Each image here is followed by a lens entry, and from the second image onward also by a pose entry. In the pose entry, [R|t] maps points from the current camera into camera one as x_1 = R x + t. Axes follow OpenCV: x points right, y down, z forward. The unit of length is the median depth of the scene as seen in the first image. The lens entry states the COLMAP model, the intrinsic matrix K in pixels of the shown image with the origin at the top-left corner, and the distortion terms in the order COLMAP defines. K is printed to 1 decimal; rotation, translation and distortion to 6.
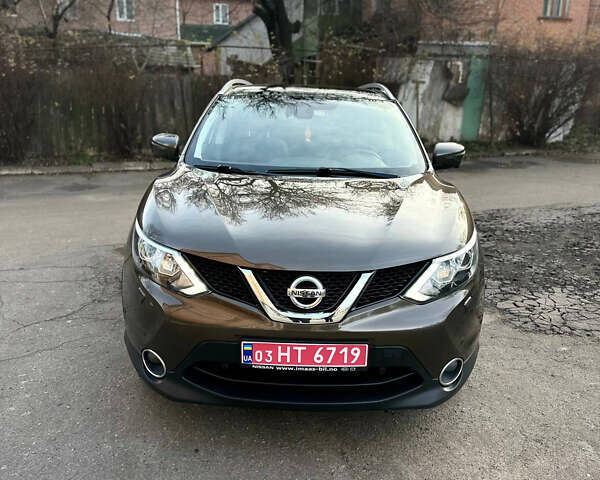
lens RADIAL K [[551.2, 0, 280.9], [0, 551.2, 240.0], [0, 0, 1]] dist [-0.000394, -0.019402]
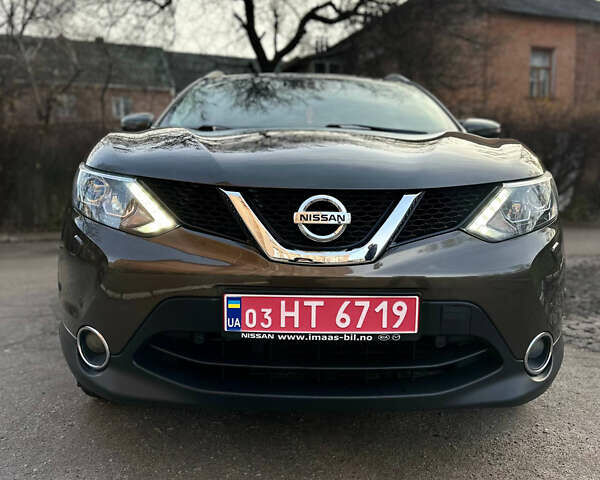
lens RADIAL K [[551.2, 0, 280.9], [0, 551.2, 240.0], [0, 0, 1]] dist [-0.000394, -0.019402]
pose [[0.999850, -0.008912, 0.014873, -0.013485], [0.011448, 0.983556, -0.180242, 0.234832], [-0.013022, 0.180385, 0.983510, 0.341421]]
